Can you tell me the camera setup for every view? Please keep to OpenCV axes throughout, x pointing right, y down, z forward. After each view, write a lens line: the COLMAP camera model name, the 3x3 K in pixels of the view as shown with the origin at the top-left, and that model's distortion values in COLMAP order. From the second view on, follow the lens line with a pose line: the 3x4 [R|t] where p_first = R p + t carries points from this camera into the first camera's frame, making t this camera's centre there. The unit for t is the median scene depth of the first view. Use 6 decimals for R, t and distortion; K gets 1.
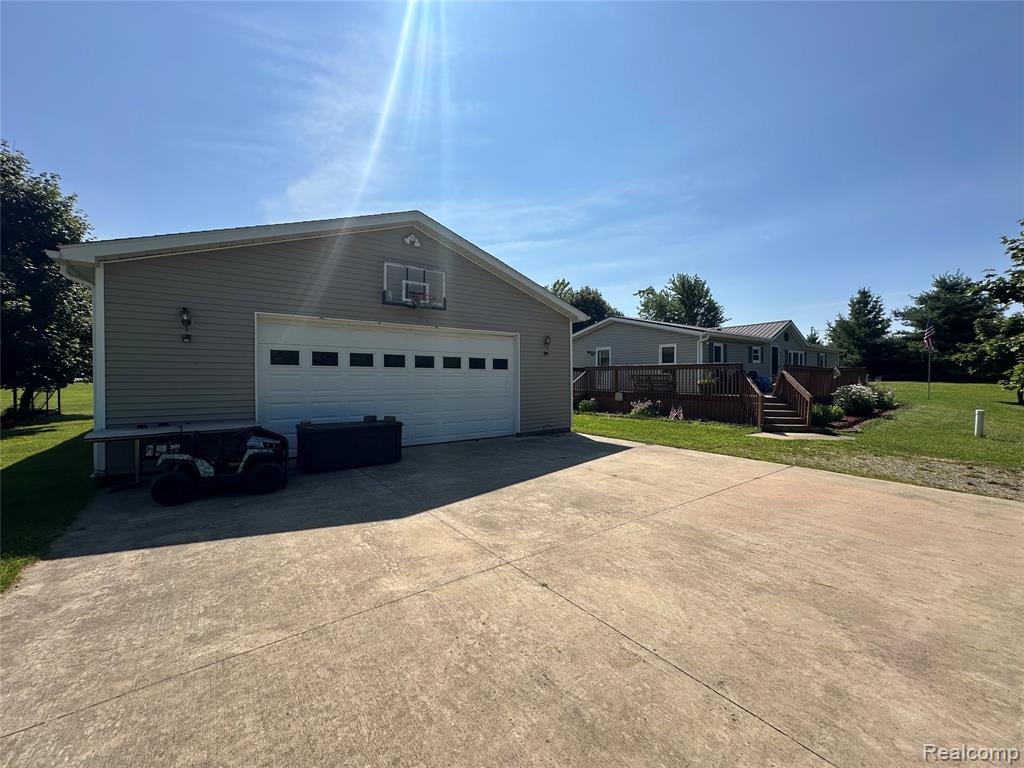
lens RADIAL K [[408.6, 0, 512.0], [0, 408.6, 384.0], [0, 0, 1]] dist [-0.000431, 0.000031]
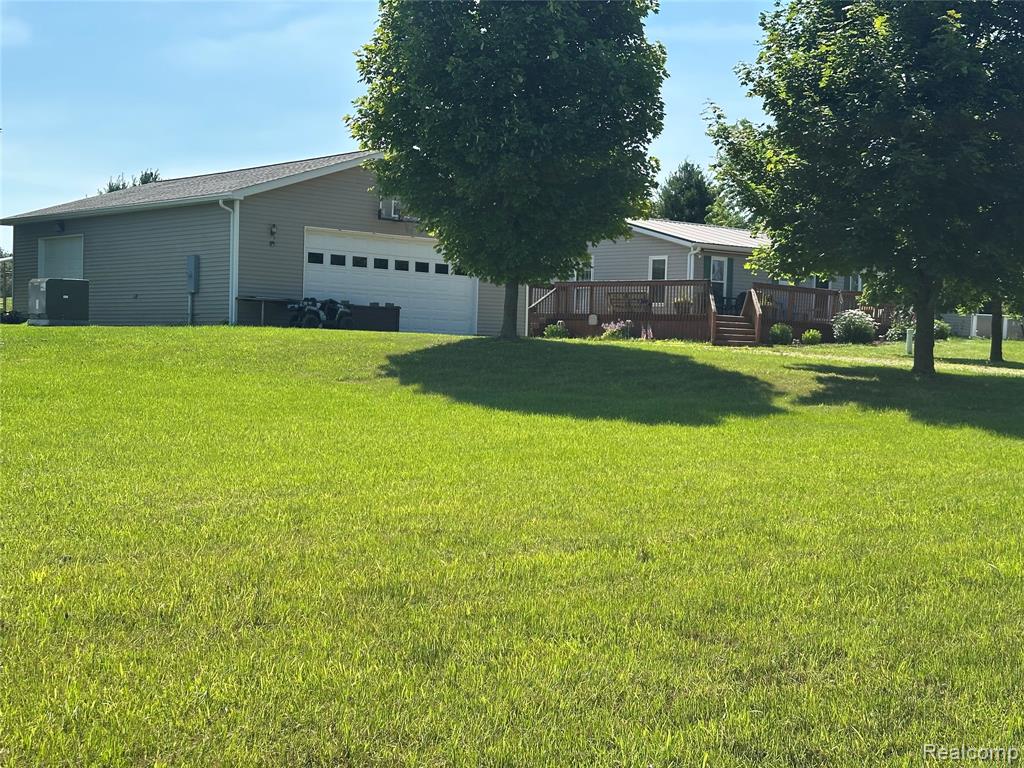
lens RADIAL K [[1414.3, 0, 512.0], [0, 1414.3, 384.0], [0, 0, 1]] dist [0.138921, 0.001241]
pose [[0.995919, 0.028129, 0.085757, -0.251957], [-0.029154, 0.999517, 0.010726, 0.253155], [-0.085414, -0.013182, 0.996258, -3.356668]]
